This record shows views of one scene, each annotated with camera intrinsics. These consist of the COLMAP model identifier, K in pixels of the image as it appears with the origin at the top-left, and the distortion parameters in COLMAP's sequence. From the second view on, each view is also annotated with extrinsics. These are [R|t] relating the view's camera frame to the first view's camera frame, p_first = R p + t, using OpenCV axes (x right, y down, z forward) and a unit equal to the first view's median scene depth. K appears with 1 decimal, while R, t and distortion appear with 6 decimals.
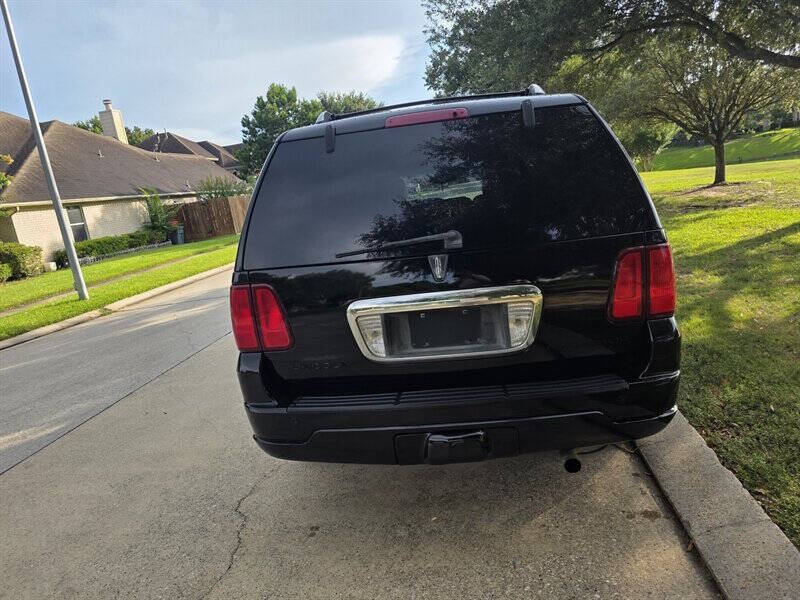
lens RADIAL K [[545.1, 0, 405.2], [0, 545.1, 295.6], [0, 0, 1]] dist [0.058018, -0.055886]
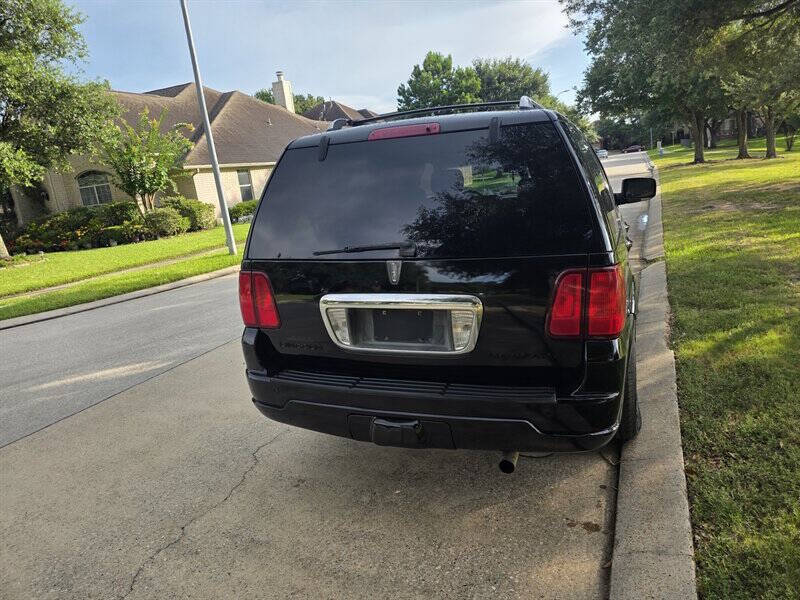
lens RADIAL K [[537.9, 0, 407.9], [0, 537.9, 294.2], [0, 0, 1]] dist [0.064243, -0.059316]
pose [[0.962815, 0.093516, -0.253459, 0.042381], [-0.078783, 0.994591, 0.067692, -0.009498], [0.258418, -0.045207, 0.964975, -0.005701]]
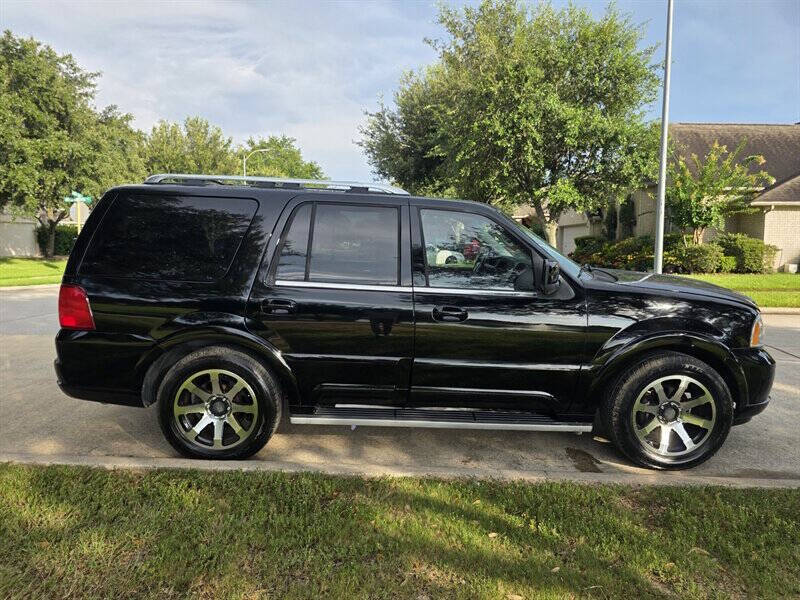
lens RADIAL K [[534.6, 0, 391.8], [0, 534.6, 301.7], [0, 0, 1]] dist [0.045327, -0.052045]
pose [[0.095378, 0.253784, -0.962547, 0.243449], [-0.211654, 0.950015, 0.229507, -0.071104], [0.972680, 0.181837, 0.144325, 0.198376]]
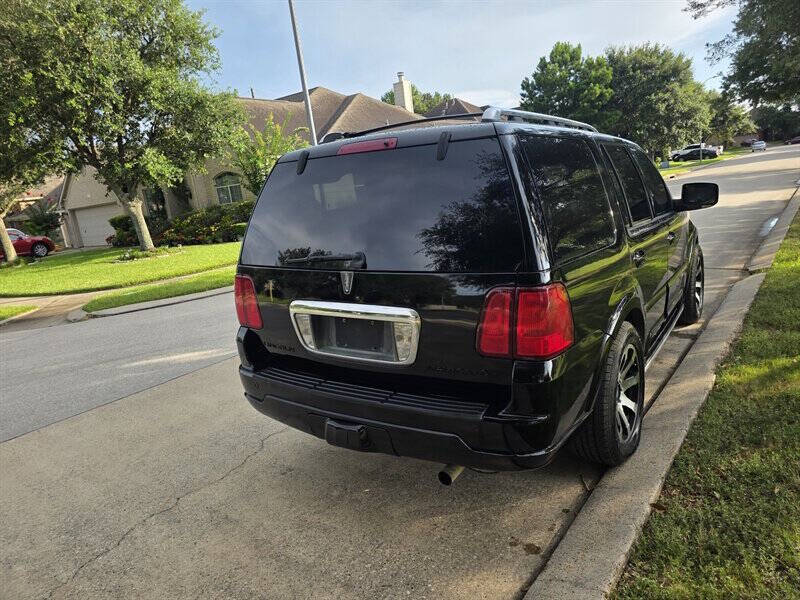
lens RADIAL K [[537.9, 0, 409.0], [0, 537.9, 305.9], [0, 0, 1]] dist [0.061425, -0.059104]
pose [[0.879168, 0.144028, -0.454224, 0.080821], [-0.103400, 0.988177, 0.113202, -0.016663], [0.465158, -0.052557, 0.883666, 0.005357]]
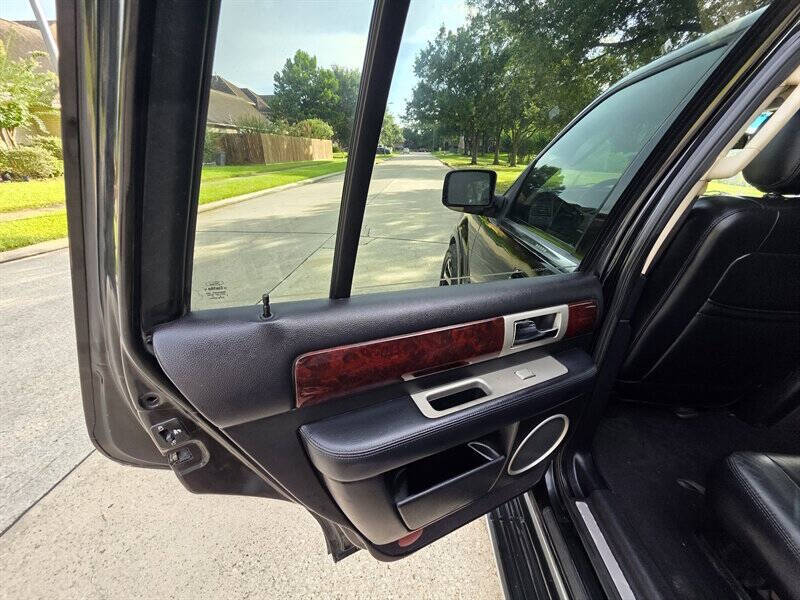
lens RADIAL K [[317.9, 0, 400.0], [0, 317.9, 300.0], [0, 0, 1]] dist [-0.000865, -0.000118]
pose [[0.985455, 0.116113, 0.124084, -0.060318], [-0.142548, 0.962310, 0.231602, -0.028045], [-0.092515, -0.245921, 0.964865, 0.194595]]
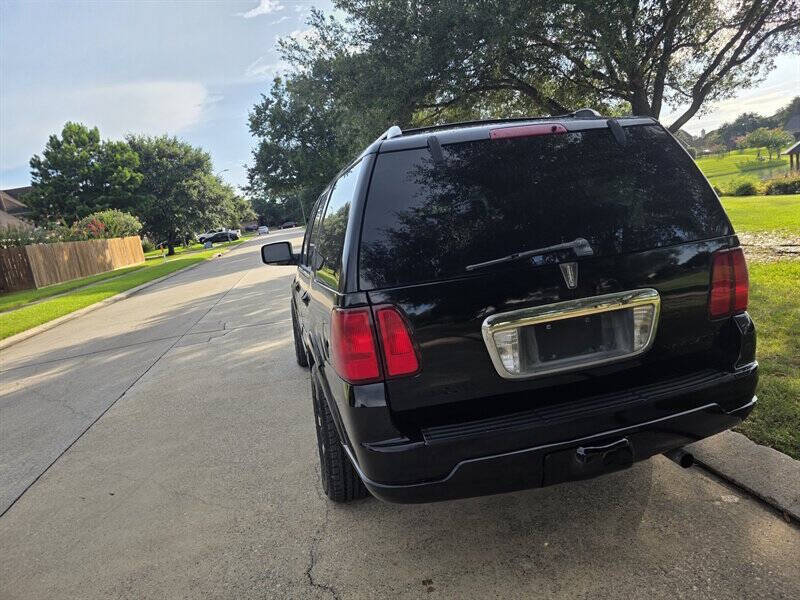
lens RADIAL K [[540.3, 0, 403.9], [0, 540.3, 291.7], [0, 0, 1]] dist [0.057377, -0.057136]
pose [[0.945747, -0.049207, 0.321157, -0.062308], [0.077550, 0.994083, -0.076058, 0.003313], [-0.315514, 0.096837, 0.943967, 0.019072]]
